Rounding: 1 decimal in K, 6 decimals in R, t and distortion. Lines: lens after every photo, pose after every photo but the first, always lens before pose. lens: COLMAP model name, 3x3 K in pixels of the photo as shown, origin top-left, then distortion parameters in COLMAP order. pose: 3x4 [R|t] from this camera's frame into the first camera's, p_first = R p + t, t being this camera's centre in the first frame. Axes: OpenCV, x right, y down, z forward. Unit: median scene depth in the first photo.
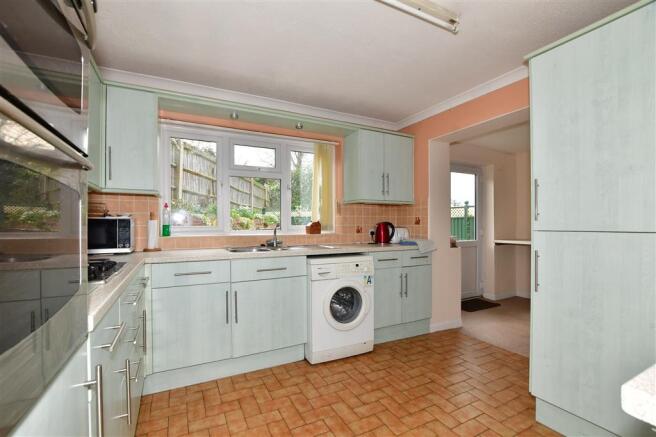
lens RADIAL K [[293.4, 0, 323.8], [0, 293.4, 222.1], [0, 0, 1]] dist [-0.021984, -0.000471]
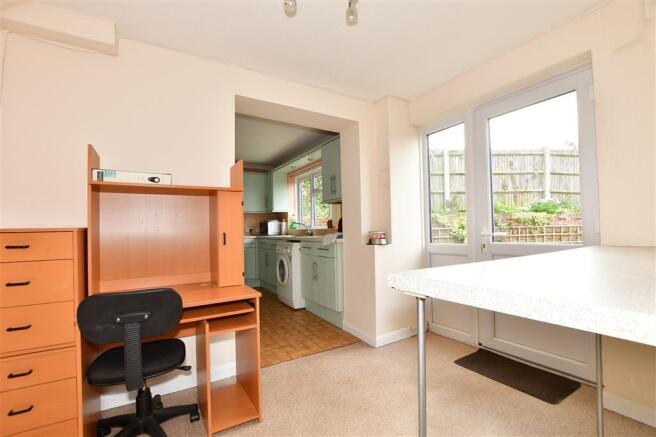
lens RADIAL K [[293.4, 0, 326.7], [0, 293.4, 223.1], [0, 0, 1]] dist [-0.021984, -0.000471]
pose [[0.076224, -0.016238, -0.996958, 1.644253], [0.030494, 0.999438, -0.013947, 0.036620], [0.996624, -0.029338, 0.076676, 1.064232]]
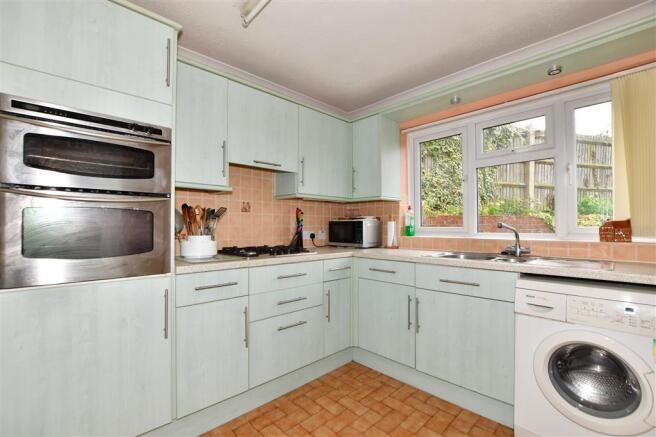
lens RADIAL K [[293.4, 0, 326.3], [0, 293.4, 223.3], [0, 0, 1]] dist [-0.021984, -0.000471]
pose [[0.277454, -0.008928, -0.960697, 0.452080], [0.008162, 0.999943, -0.006936, 0.005718], [0.960704, -0.005917, 0.277511, 0.425924]]
